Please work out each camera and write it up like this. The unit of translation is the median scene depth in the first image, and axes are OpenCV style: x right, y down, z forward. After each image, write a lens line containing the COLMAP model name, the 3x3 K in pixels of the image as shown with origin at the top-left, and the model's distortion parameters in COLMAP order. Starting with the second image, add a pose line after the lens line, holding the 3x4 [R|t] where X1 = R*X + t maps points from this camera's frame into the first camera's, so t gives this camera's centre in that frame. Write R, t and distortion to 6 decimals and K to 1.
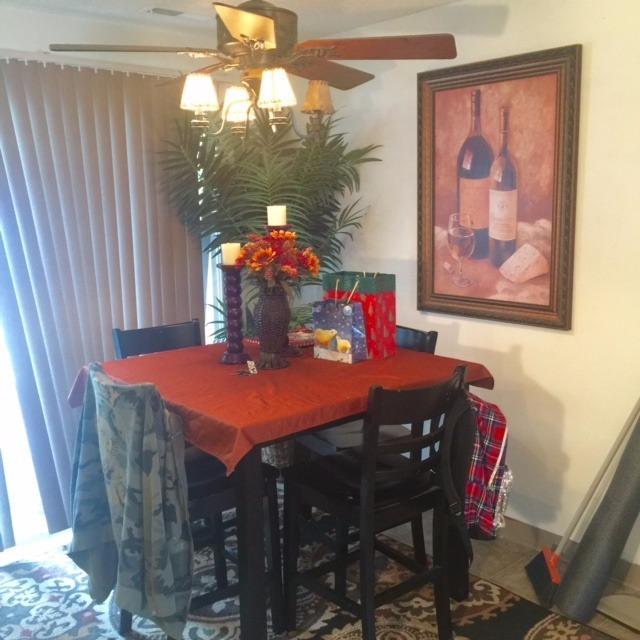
lens RADIAL K [[726.6, 0, 335.4], [0, 726.6, 329.9], [0, 0, 1]] dist [0.057536, -0.057946]
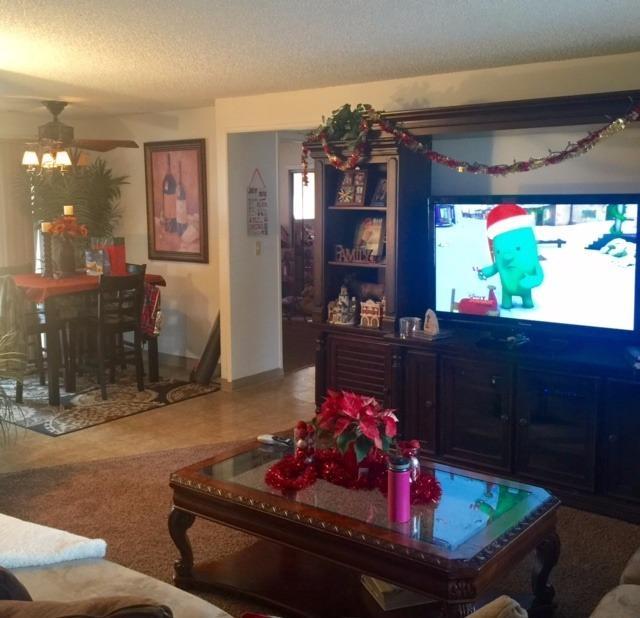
lens RADIAL K [[779.6, 0, 320.0], [0, 779.6, 309.0], [0, 0, 1]] dist [0.053515, -0.073106]
pose [[0.987311, -0.011824, 0.158361, 0.265111], [0.018292, 0.999054, -0.039449, 0.224682], [-0.157744, 0.041845, 0.986593, -1.306906]]
